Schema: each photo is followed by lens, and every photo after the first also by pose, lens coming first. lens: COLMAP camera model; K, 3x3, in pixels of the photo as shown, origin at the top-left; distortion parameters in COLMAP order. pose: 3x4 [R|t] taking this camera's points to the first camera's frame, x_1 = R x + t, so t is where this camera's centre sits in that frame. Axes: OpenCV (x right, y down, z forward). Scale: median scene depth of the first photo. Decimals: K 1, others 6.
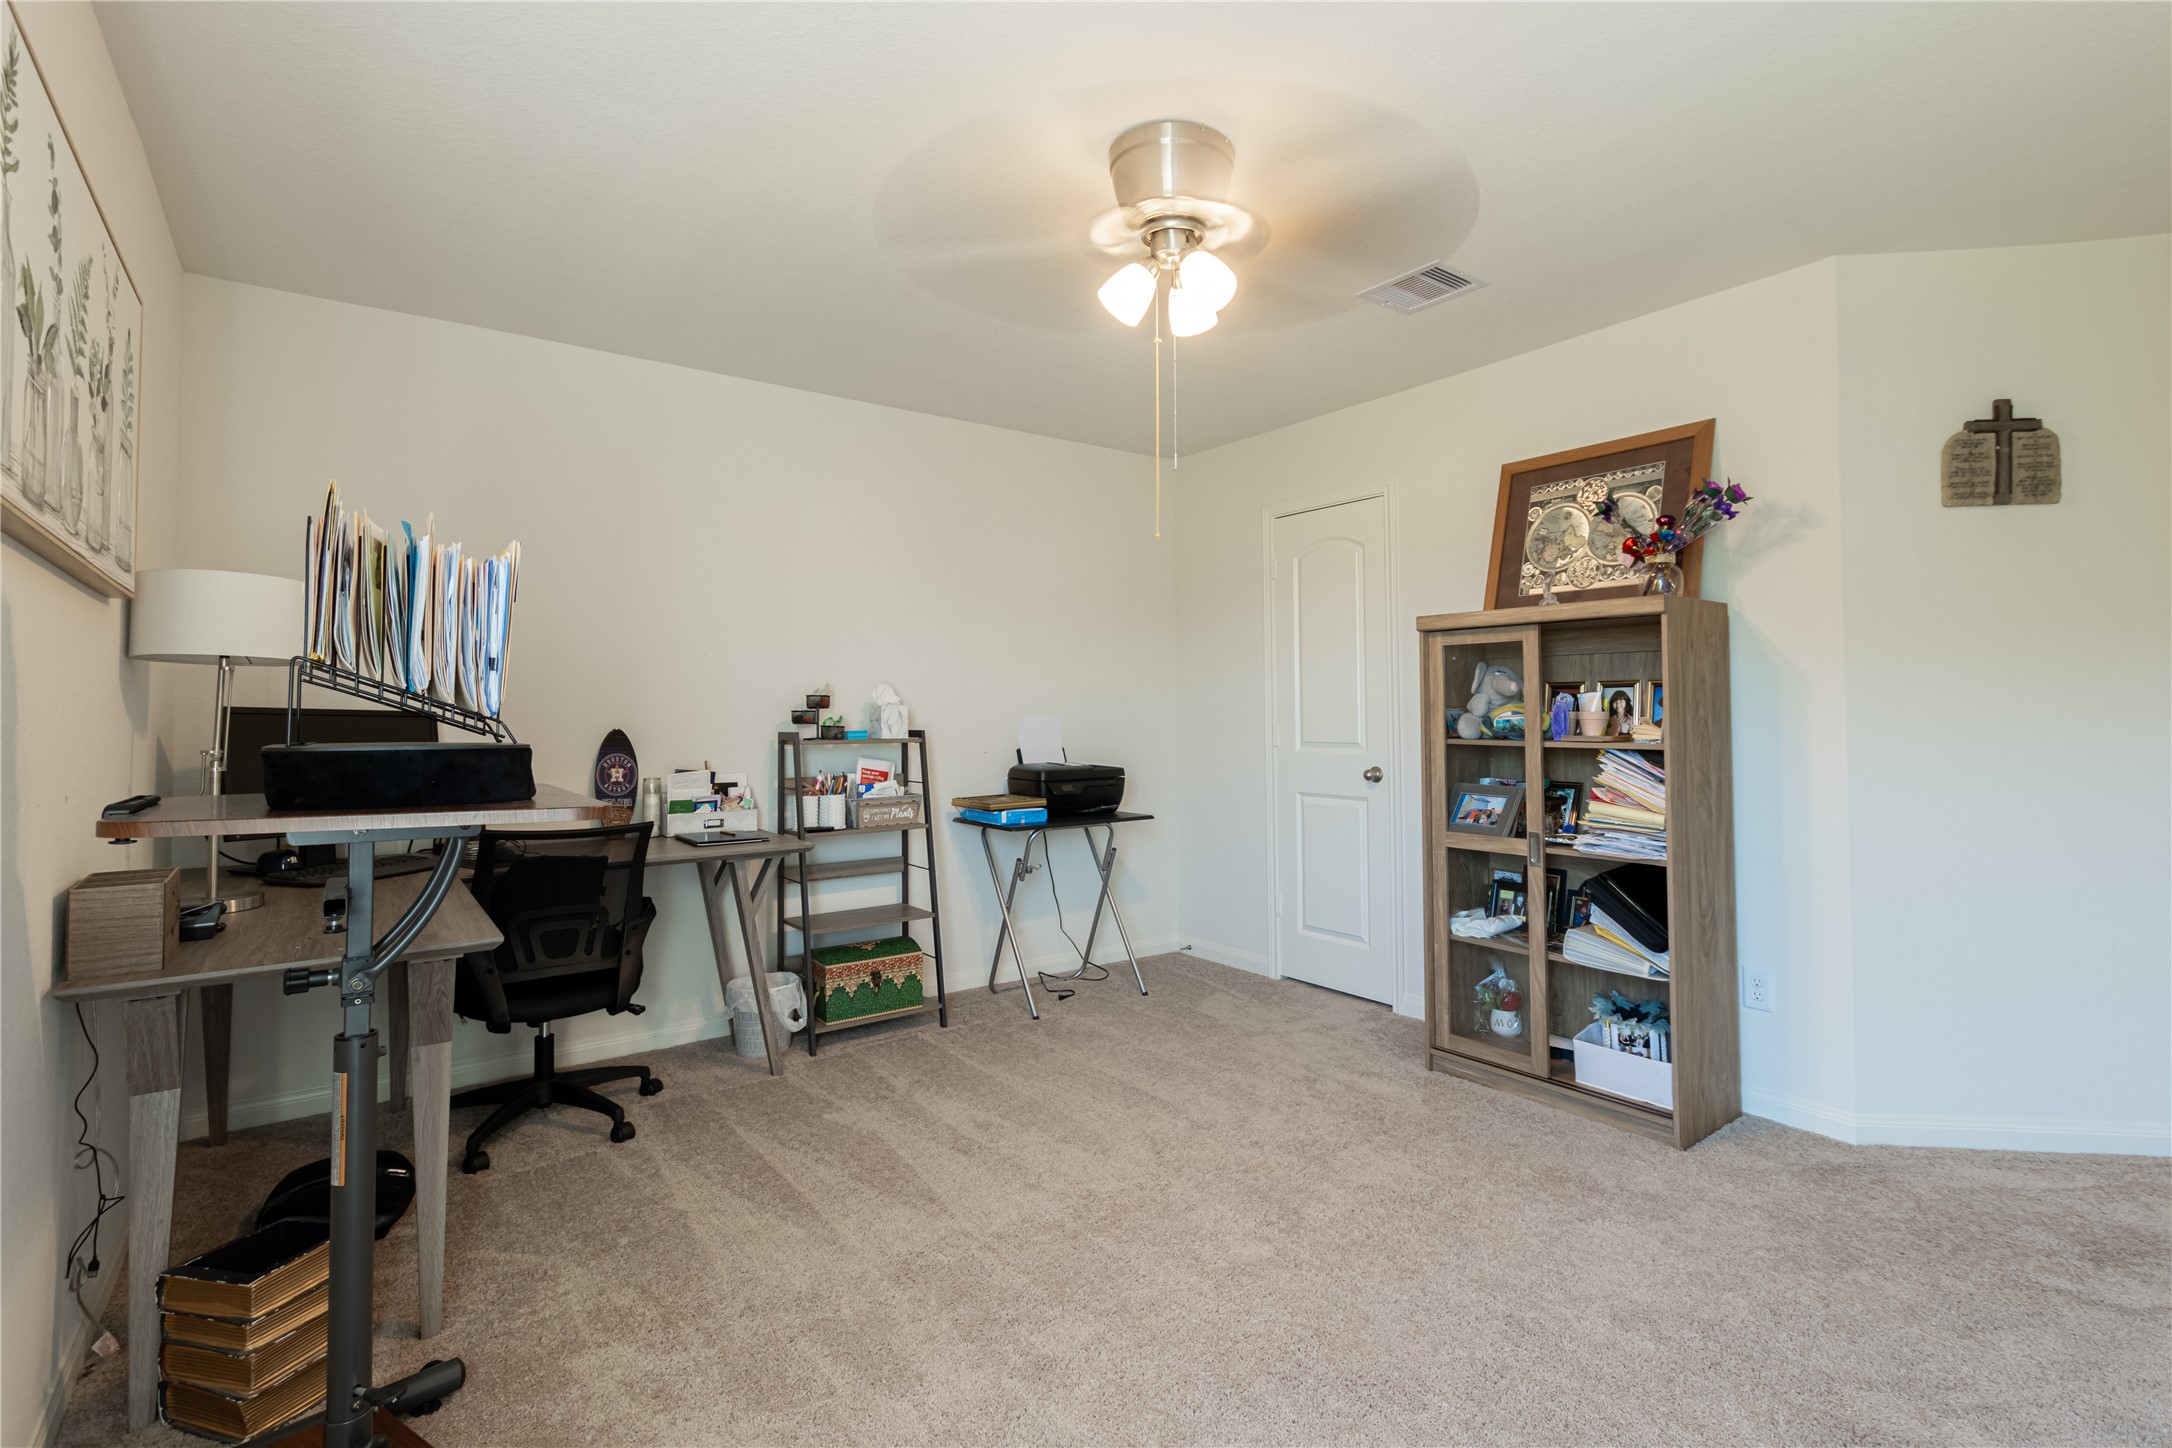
lens RADIAL K [[1007.8, 0, 1129.3], [0, 1007.8, 687.4], [0, 0, 1]] dist [0.000953, -0.001698]
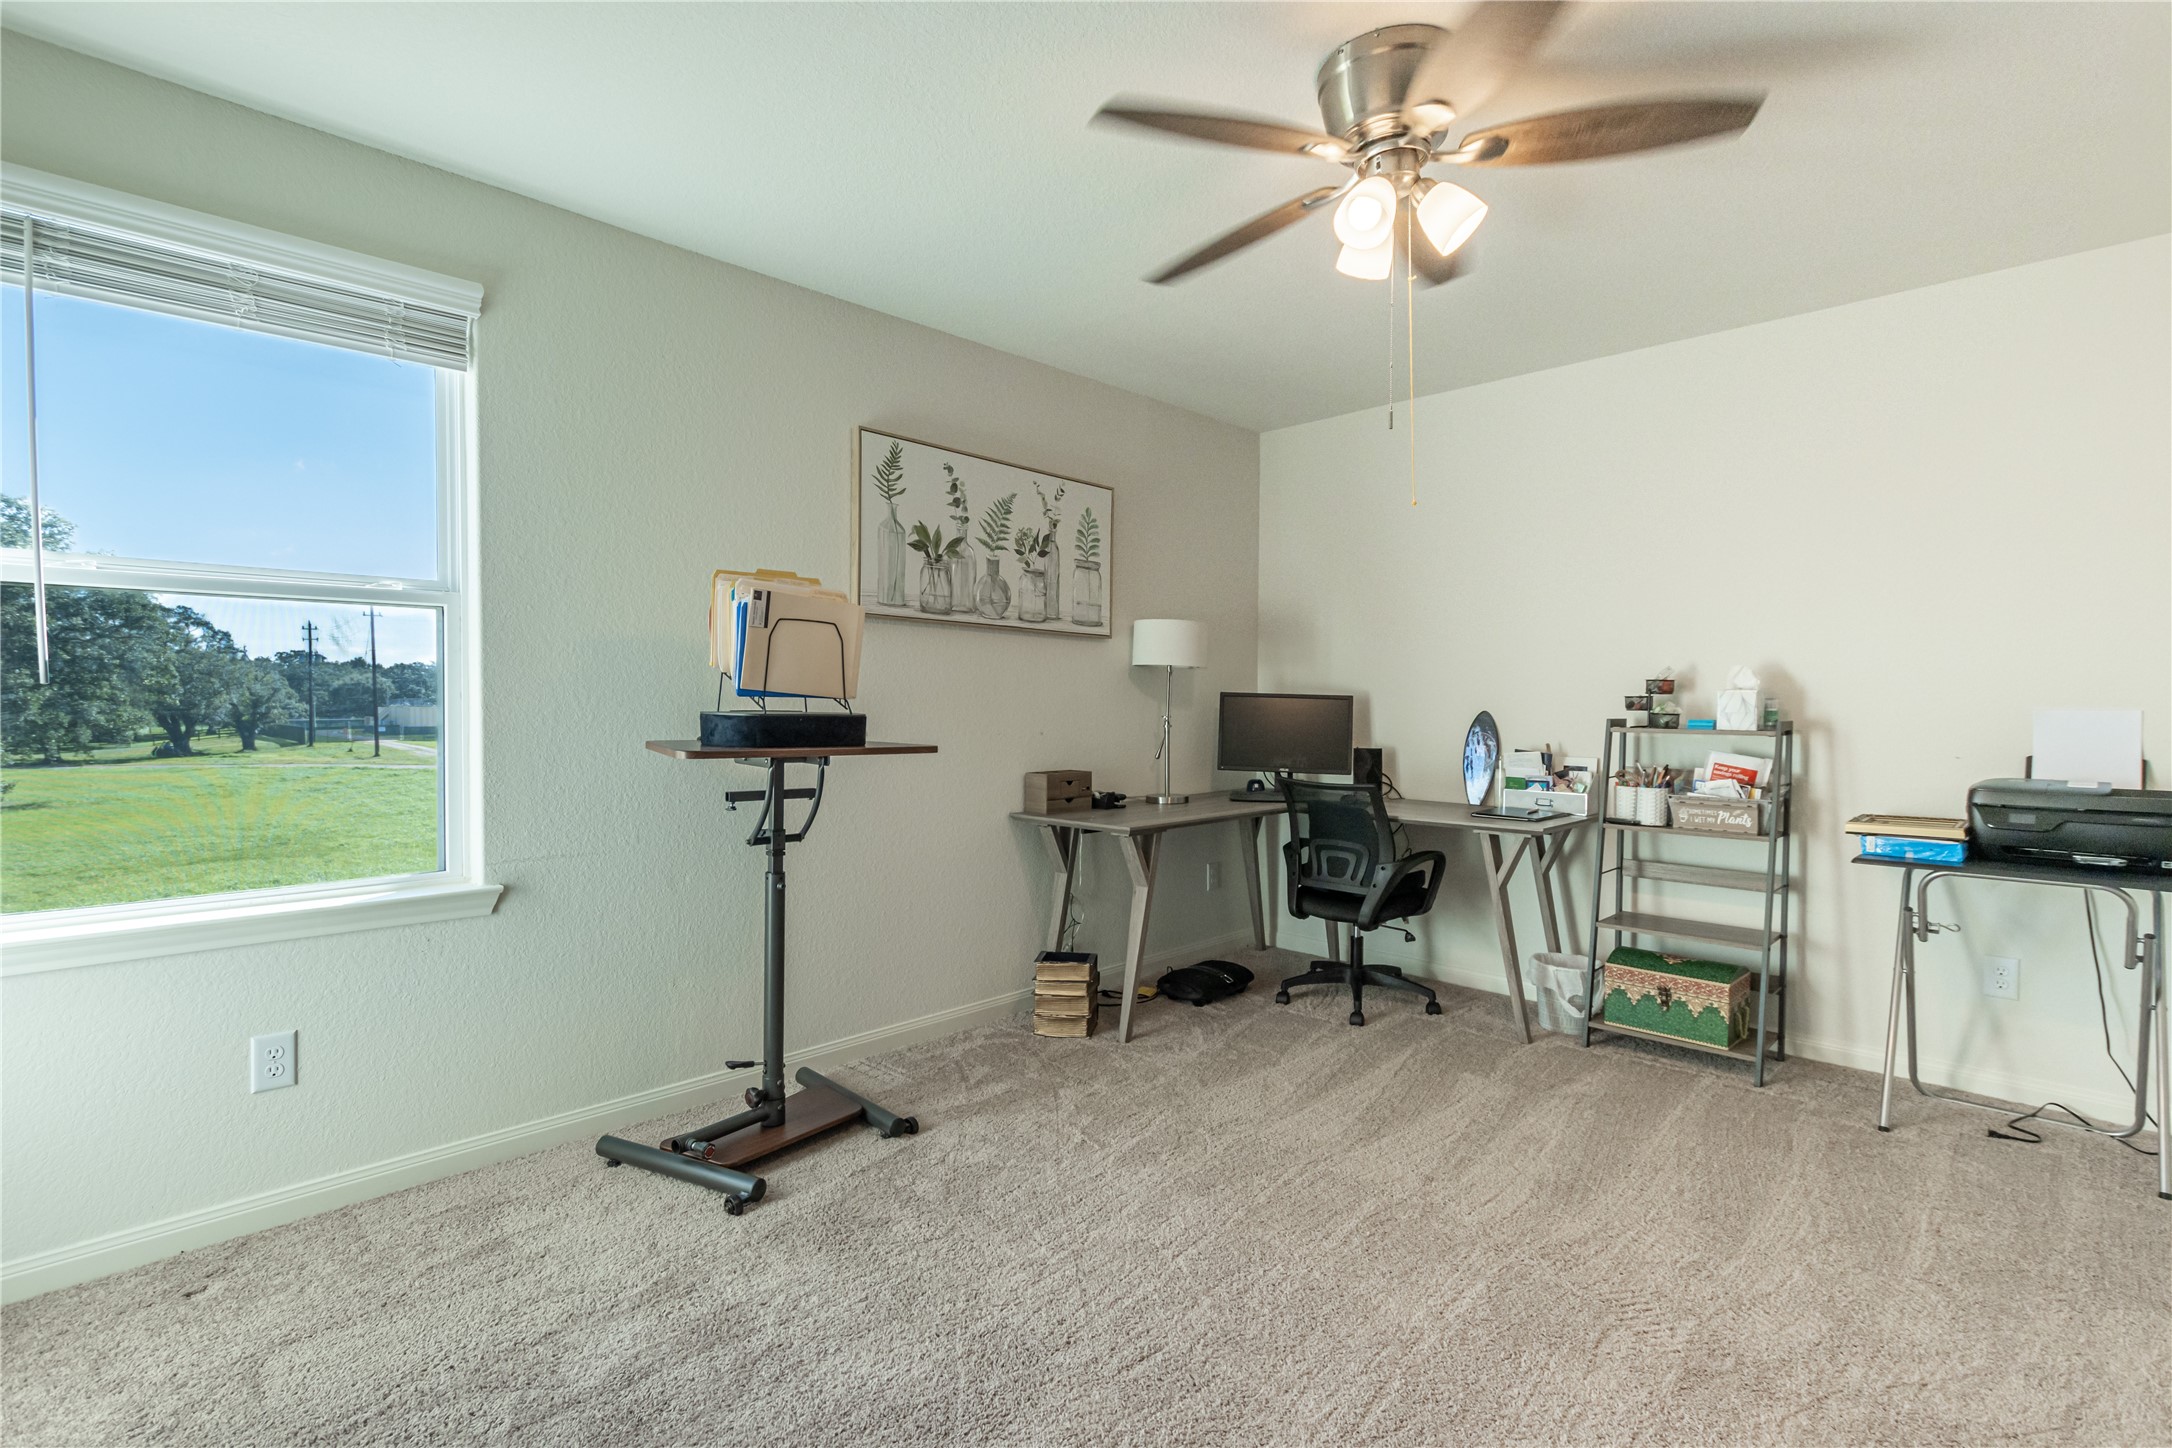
lens RADIAL K [[1013.0, 0, 1086.0], [0, 1013.0, 724.0], [0, 0, 1]] dist [0.002468, 0.000314]
pose [[0.130767, 0.027208, -0.991040, 0.572442], [0.018184, 0.999389, 0.029837, 0.012031], [0.991246, -0.021922, 0.130193, 0.381912]]
